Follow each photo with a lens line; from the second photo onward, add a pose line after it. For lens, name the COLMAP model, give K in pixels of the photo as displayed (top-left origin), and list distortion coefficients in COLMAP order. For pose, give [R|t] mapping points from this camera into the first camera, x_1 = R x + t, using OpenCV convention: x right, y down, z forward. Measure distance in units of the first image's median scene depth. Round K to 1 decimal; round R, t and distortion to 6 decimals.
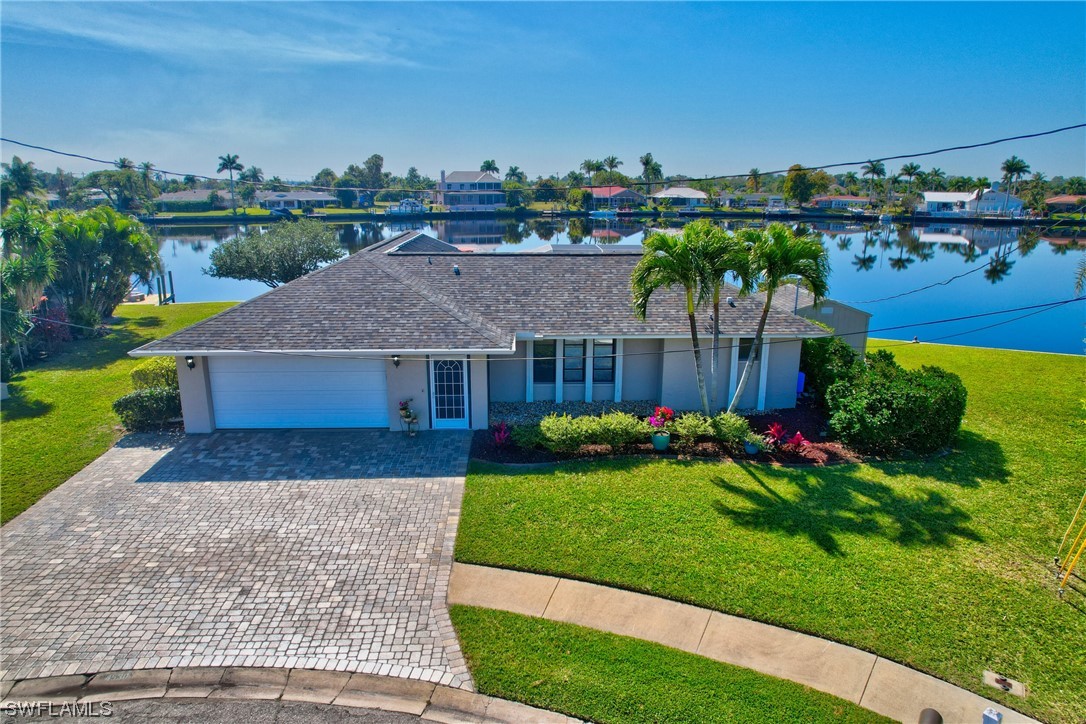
lens RADIAL K [[706.8, 0, 545.2], [0, 706.8, 356.9], [0, 0, 1]] dist [-0.050750, 0.041232]
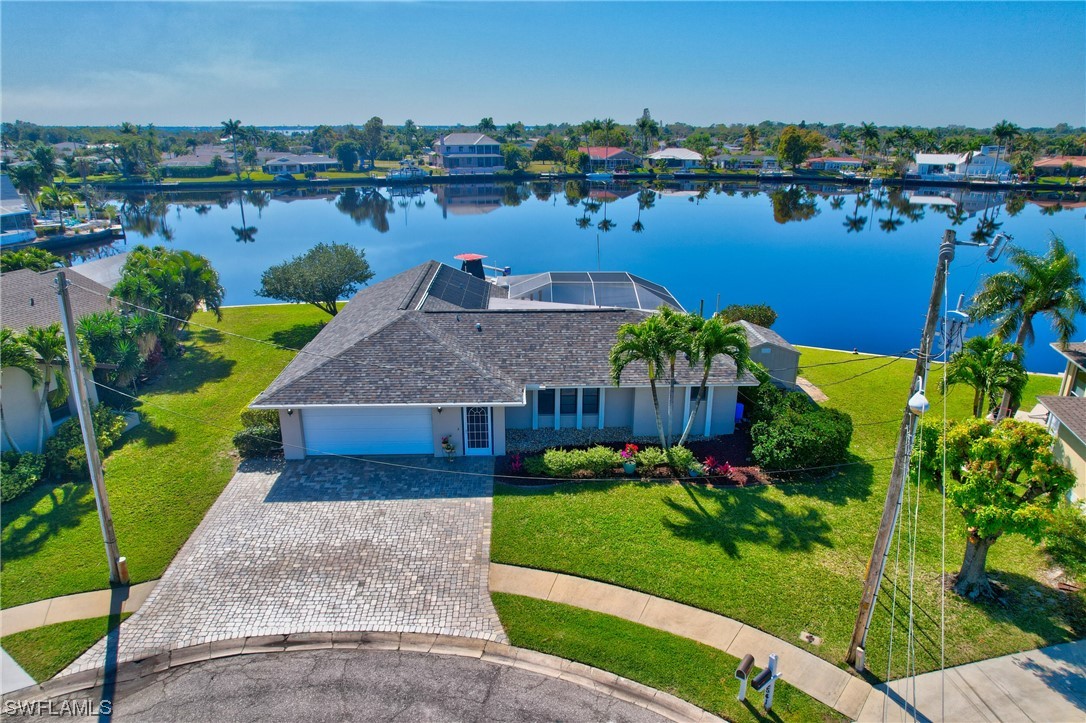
lens RADIAL K [[706.8, 0, 546.3], [0, 706.8, 358.8], [0, 0, 1]] dist [-0.050750, 0.041232]
pose [[0.999985, -0.001009, 0.005328, -0.009335], [0.000599, 0.997083, 0.076320, -0.200053], [-0.005389, -0.076315, 0.997069, -0.377000]]
